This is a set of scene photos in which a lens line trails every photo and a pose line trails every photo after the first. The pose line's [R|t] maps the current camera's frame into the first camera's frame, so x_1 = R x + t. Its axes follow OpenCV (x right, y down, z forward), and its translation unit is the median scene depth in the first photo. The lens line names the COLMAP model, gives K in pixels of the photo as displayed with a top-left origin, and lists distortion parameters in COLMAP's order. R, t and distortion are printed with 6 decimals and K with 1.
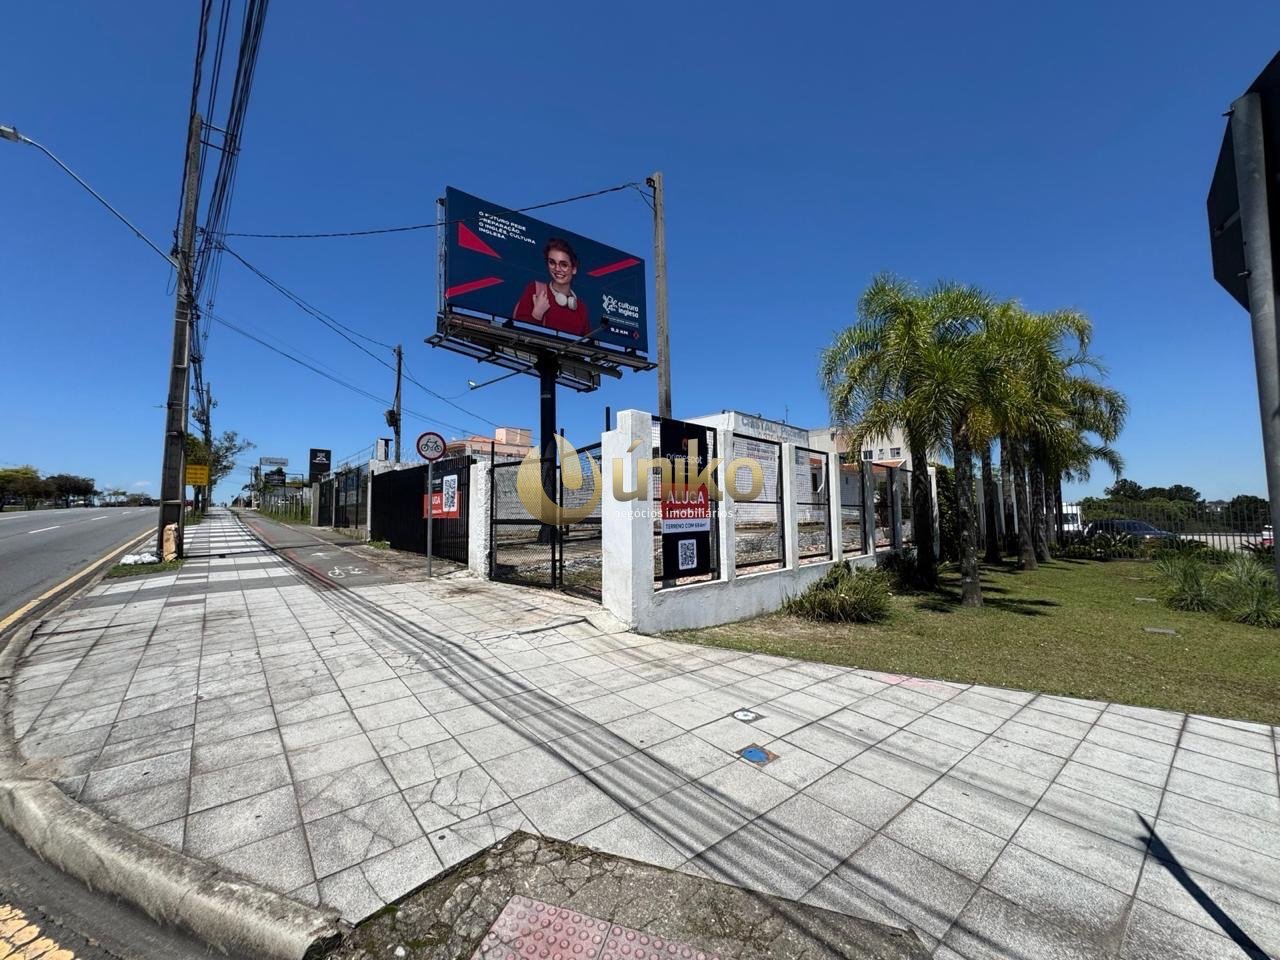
lens RADIAL K [[510.3, 0, 638.7], [0, 510.3, 479.0], [0, 0, 1]] dist [-0.001035, -0.000304]
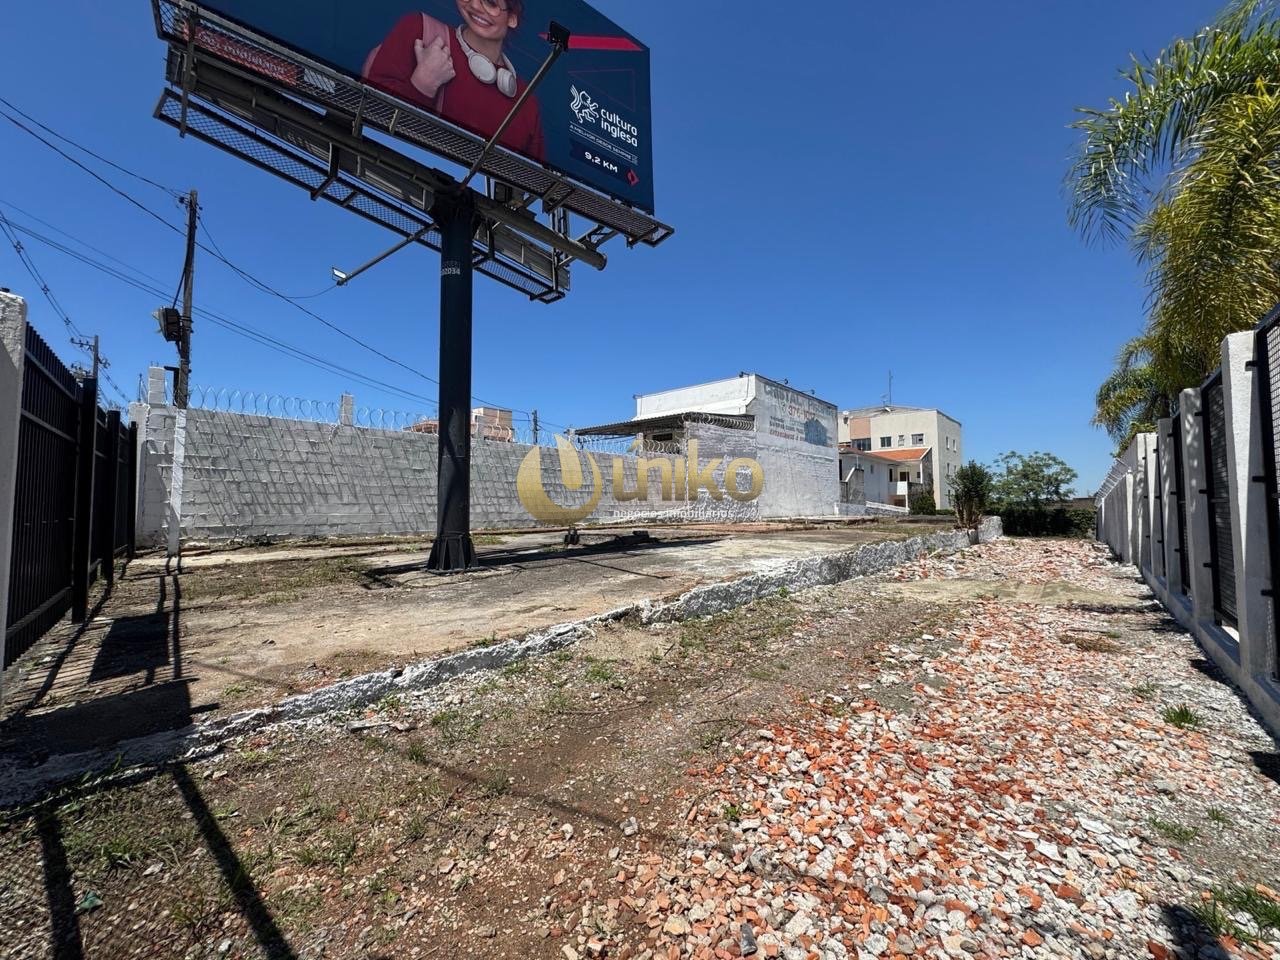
lens RADIAL K [[510.3, 0, 640.3], [0, 510.3, 481.4], [0, 0, 1]] dist [-0.001035, -0.000304]
pose [[0.999622, 0.013421, 0.024013, -0.007438], [-0.013993, 0.999618, 0.023825, 0.030268], [-0.023684, -0.024152, 0.999428, 0.550246]]
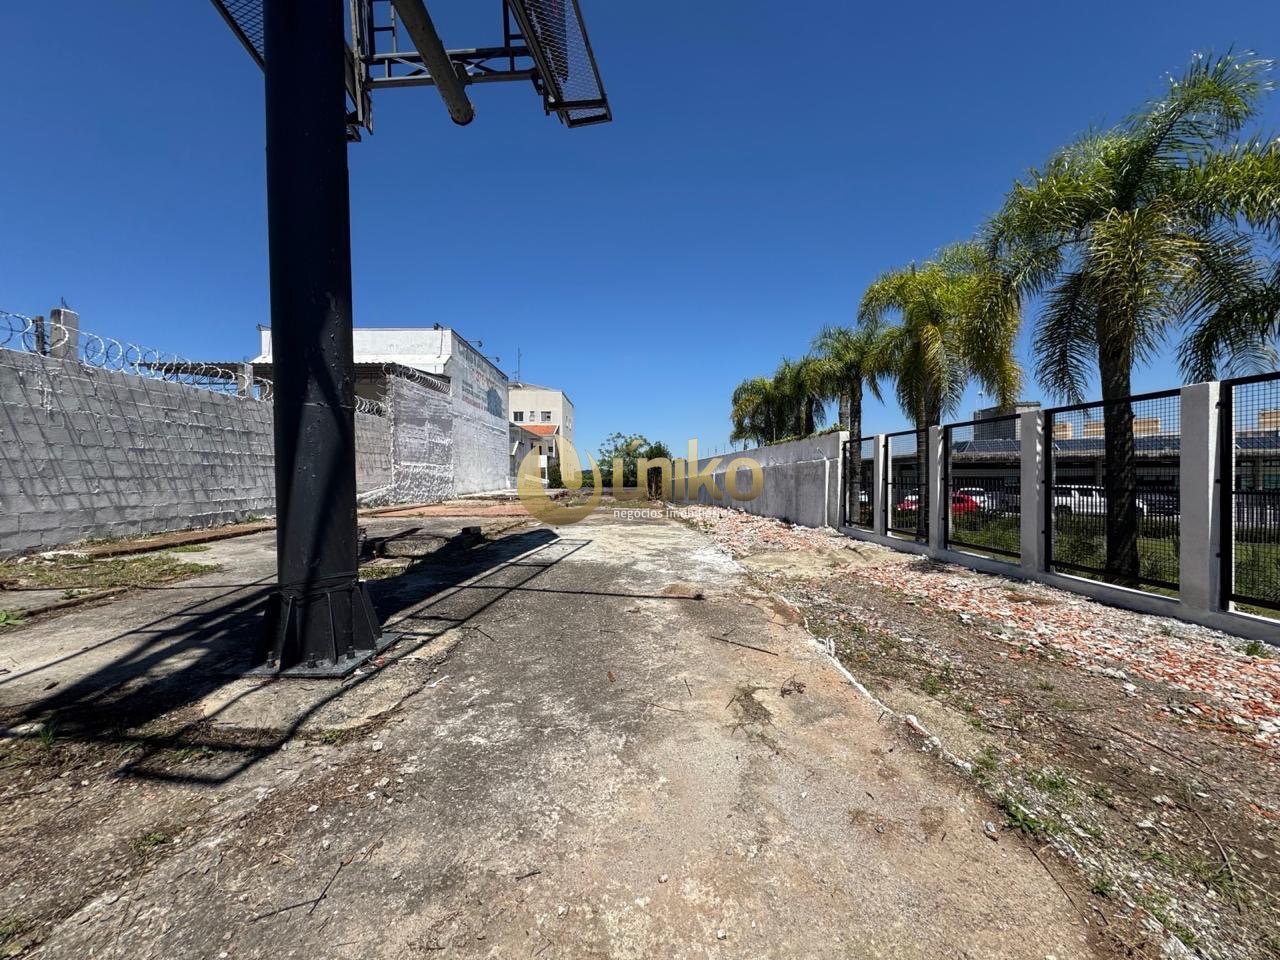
lens RADIAL K [[510.3, 0, 642.5], [0, 510.3, 477.9], [0, 0, 1]] dist [-0.001035, -0.000304]
pose [[0.705630, 0.005076, 0.708562, -0.257462], [-0.055627, 0.997285, 0.048253, 0.033892], [-0.706393, -0.073464, 0.703997, 0.817826]]
